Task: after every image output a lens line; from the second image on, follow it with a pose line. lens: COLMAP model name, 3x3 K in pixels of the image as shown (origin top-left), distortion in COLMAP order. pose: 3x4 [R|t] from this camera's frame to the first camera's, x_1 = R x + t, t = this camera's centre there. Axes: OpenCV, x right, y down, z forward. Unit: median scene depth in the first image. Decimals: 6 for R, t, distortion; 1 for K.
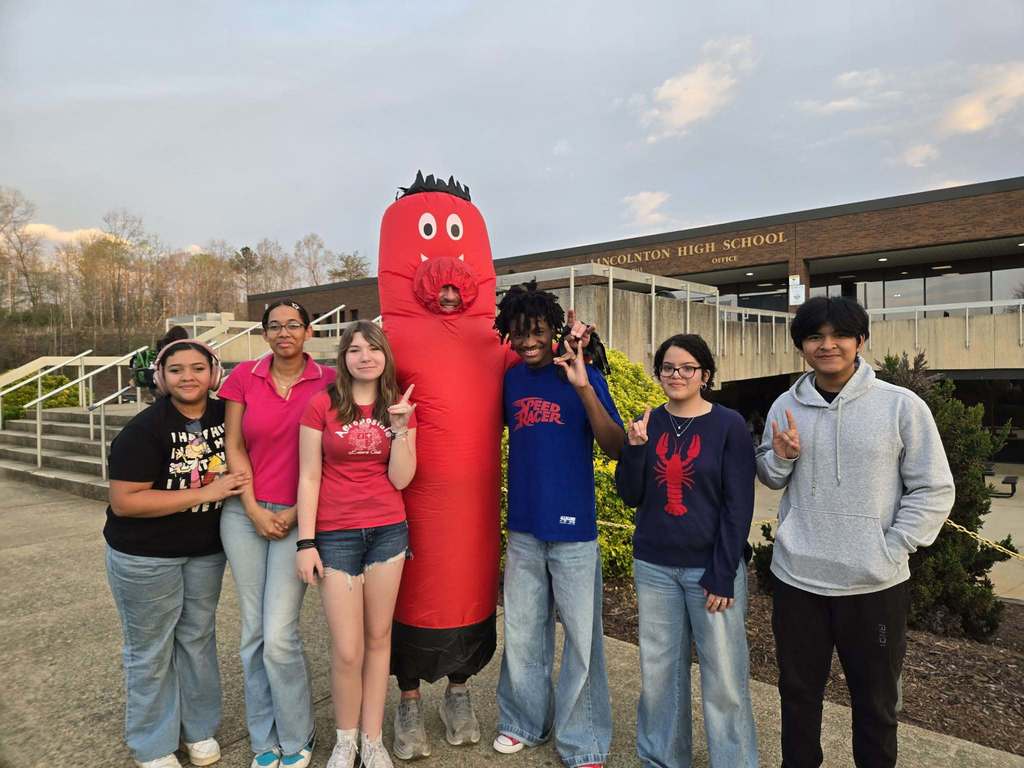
lens RADIAL K [[730.1, 0, 512.0], [0, 730.1, 384.0], [0, 0, 1]] dist [0.007687, 0.000236]
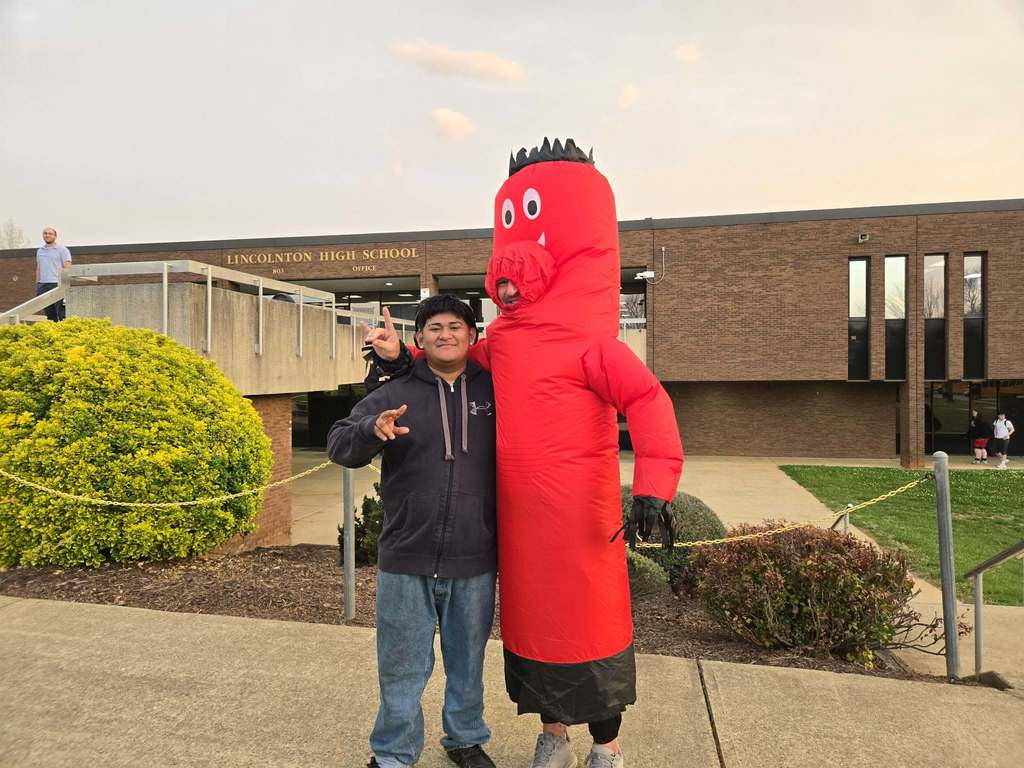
lens RADIAL K [[730.1, 0, 512.0], [0, 730.1, 384.0], [0, 0, 1]] dist [0.007687, 0.000236]
pose [[0.898878, 0.021406, 0.437675, 0.062941], [-0.019059, 0.999771, -0.009754, 0.004985], [-0.437784, 0.000426, 0.899080, -0.085851]]
